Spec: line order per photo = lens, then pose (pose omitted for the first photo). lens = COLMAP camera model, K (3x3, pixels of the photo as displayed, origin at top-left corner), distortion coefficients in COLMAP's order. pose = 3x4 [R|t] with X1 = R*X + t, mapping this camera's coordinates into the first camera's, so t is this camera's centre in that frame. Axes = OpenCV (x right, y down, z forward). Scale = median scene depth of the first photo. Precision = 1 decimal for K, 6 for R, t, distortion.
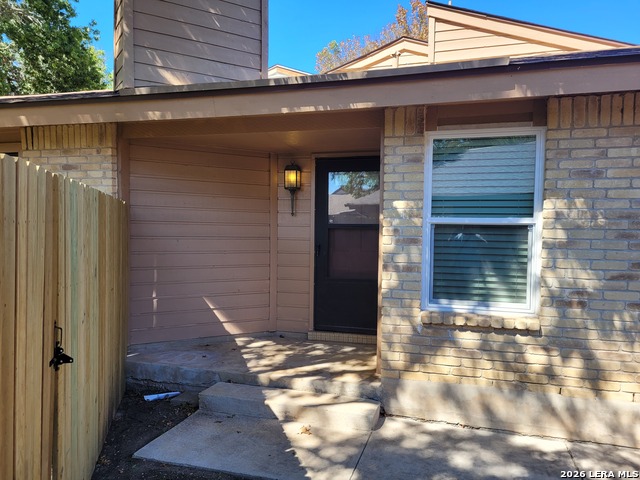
lens RADIAL K [[495.6, 0, 320.7], [0, 495.6, 240.3], [0, 0, 1]] dist [0.059539, 0.002731]
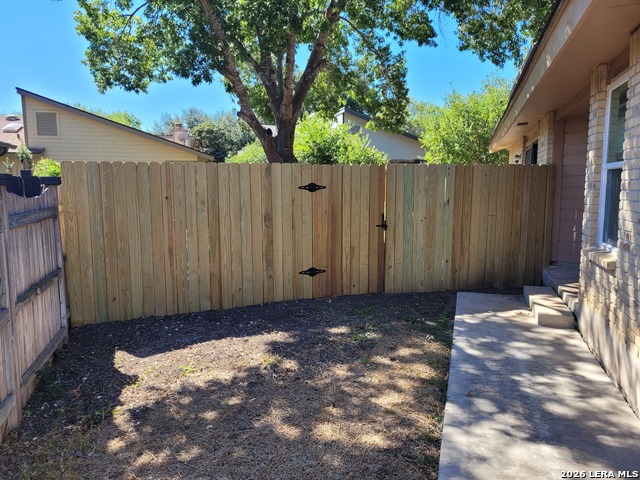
lens RADIAL K [[495.6, 0, 320.6], [0, 495.6, 241.3], [0, 0, 1]] dist [0.059539, 0.002731]
pose [[-0.030774, 0.095628, -0.994941, 1.539587], [-0.026680, 0.994979, 0.096457, 0.038131], [0.999170, 0.029514, -0.028068, 0.461421]]
